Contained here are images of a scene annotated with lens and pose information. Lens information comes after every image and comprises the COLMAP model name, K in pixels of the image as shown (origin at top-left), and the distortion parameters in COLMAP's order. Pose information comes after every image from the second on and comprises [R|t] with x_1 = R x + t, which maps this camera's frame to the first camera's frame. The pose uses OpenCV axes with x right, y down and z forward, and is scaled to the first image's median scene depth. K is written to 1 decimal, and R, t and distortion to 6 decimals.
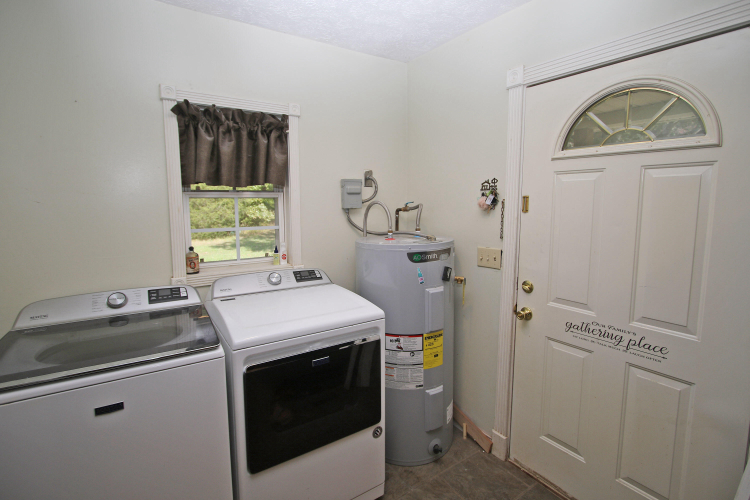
lens RADIAL K [[361.4, 0, 374.5], [0, 361.4, 240.0], [0, 0, 1]] dist [-0.012545, 0.000357]
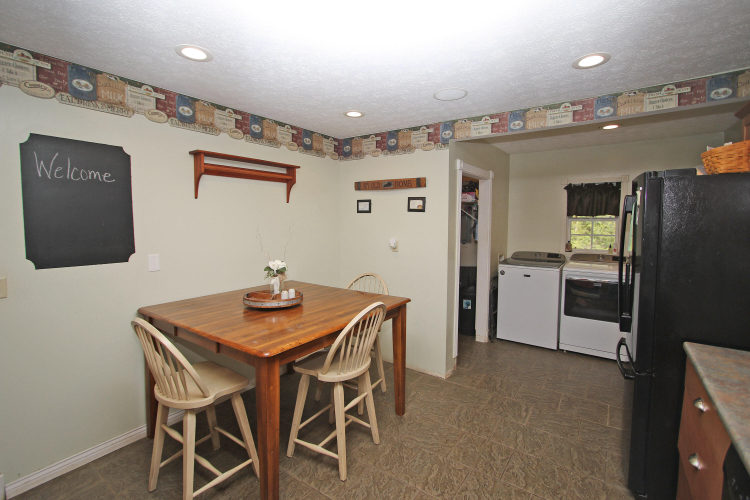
lens RADIAL K [[353.6, 0, 366.9], [0, 353.6, 235.3], [0, 0, 1]] dist [0.043755, 0.000150]
pose [[0.338405, 0.058412, -0.939186, 1.260166], [-0.108613, 0.993825, 0.022675, 0.078710], [0.934711, 0.094335, 0.342660, -1.080829]]
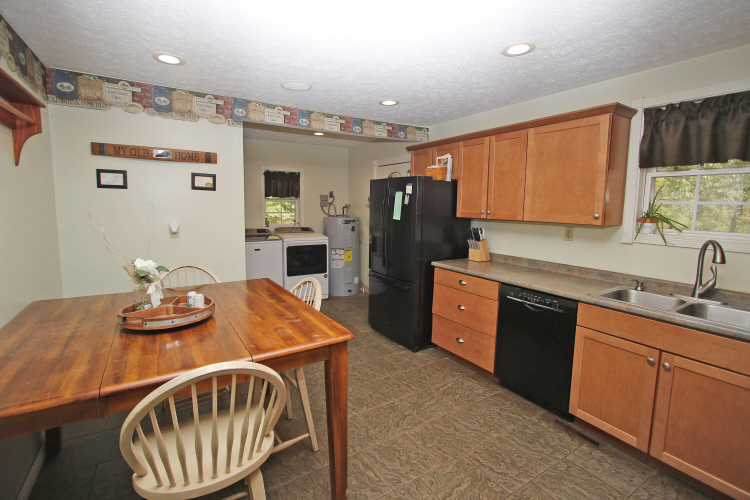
lens RADIAL K [[342.9, 0, 374.0], [0, 342.9, 237.2], [0, 0, 1]] dist [0.002924, 0.000556]
pose [[0.999341, 0.018451, -0.031250, 0.461271], [-0.018759, 0.999778, -0.009590, 0.188904], [0.031066, 0.010170, 0.999466, -1.773472]]
